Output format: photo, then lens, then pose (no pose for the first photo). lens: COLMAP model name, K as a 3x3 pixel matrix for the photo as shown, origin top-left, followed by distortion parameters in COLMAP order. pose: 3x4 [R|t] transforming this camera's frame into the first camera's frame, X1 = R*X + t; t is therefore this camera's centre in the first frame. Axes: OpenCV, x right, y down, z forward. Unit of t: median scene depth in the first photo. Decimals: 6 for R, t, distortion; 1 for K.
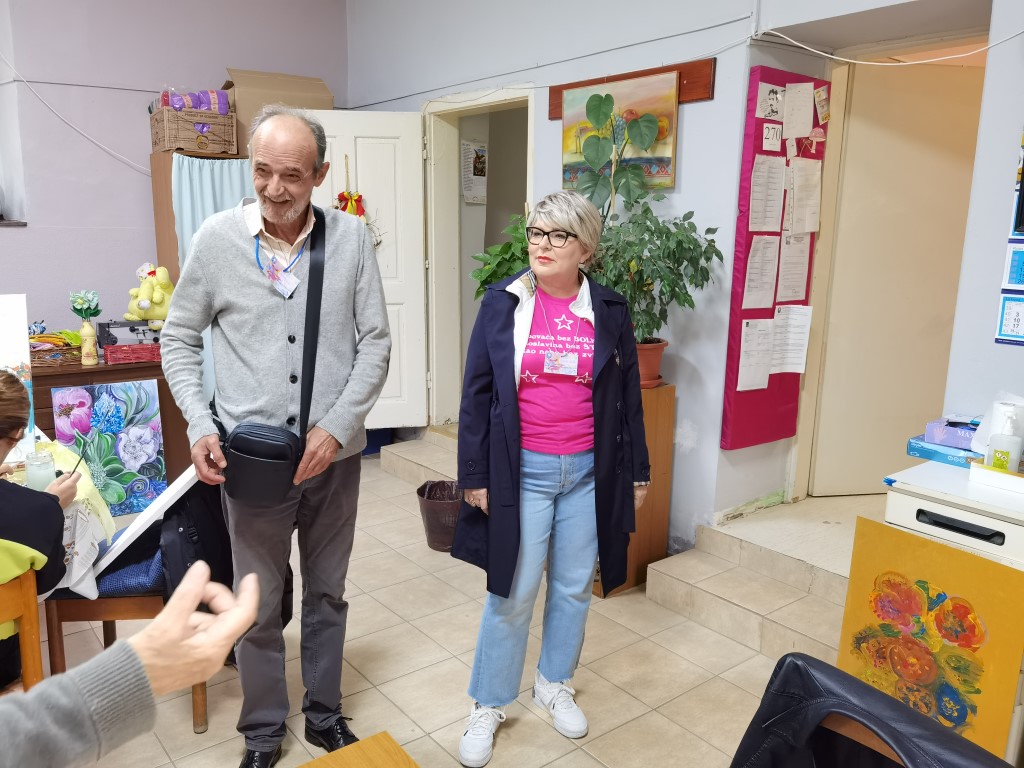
lens RADIAL K [[827.3, 0, 515.3], [0, 827.3, 386.5], [0, 0, 1]] dist [0.037340, -0.017683]
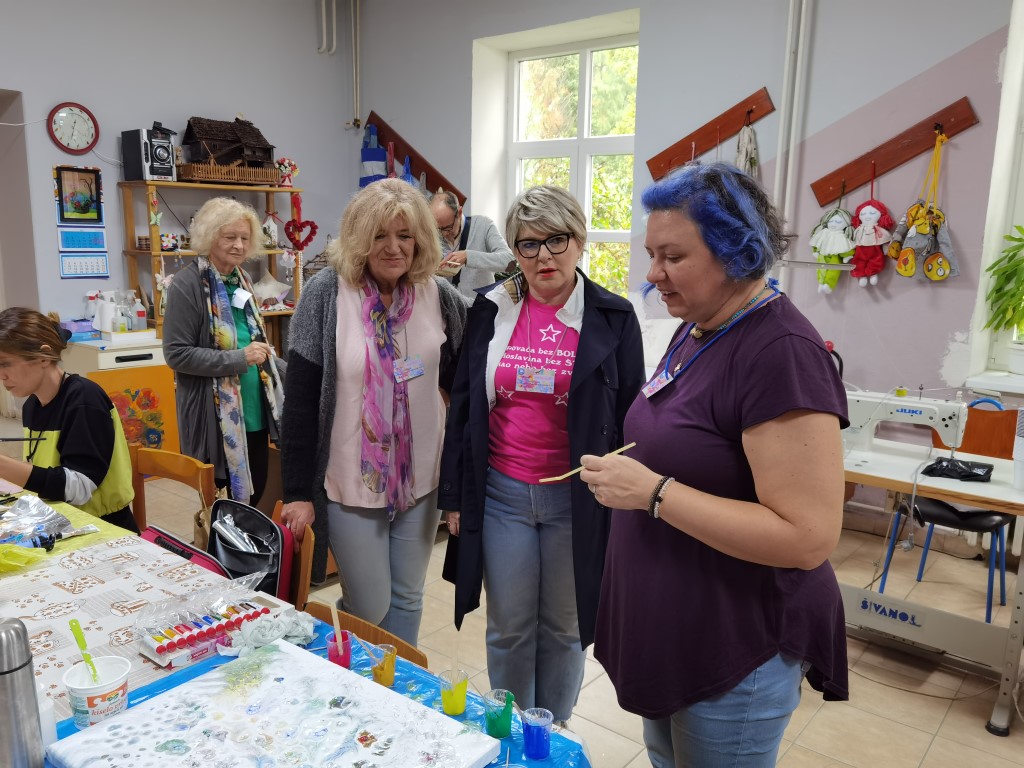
lens RADIAL K [[827.3, 0, 513.1], [0, 827.3, 384.1], [0, 0, 1]] dist [0.037340, -0.017683]
pose [[-0.228887, -0.198015, 0.953101, -1.718367], [0.169214, 0.956093, 0.239273, -0.116505], [-0.958633, 0.216045, -0.185330, 0.449732]]
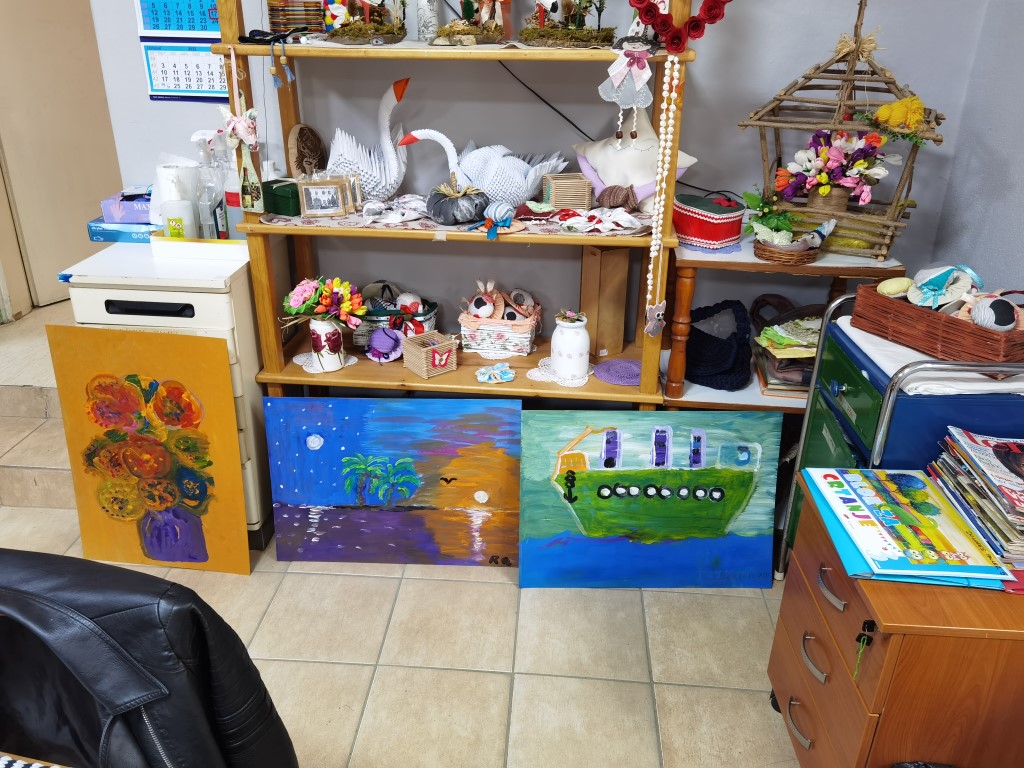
lens RADIAL K [[827.3, 0, 521.6], [0, 827.3, 363.5], [0, 0, 1]] dist [0.037340, -0.017683]
pose [[0.688662, -0.306268, 0.657225, 0.181104], [0.146670, 0.946516, 0.287392, 0.018967], [-0.710093, -0.101521, 0.696750, 0.052351]]
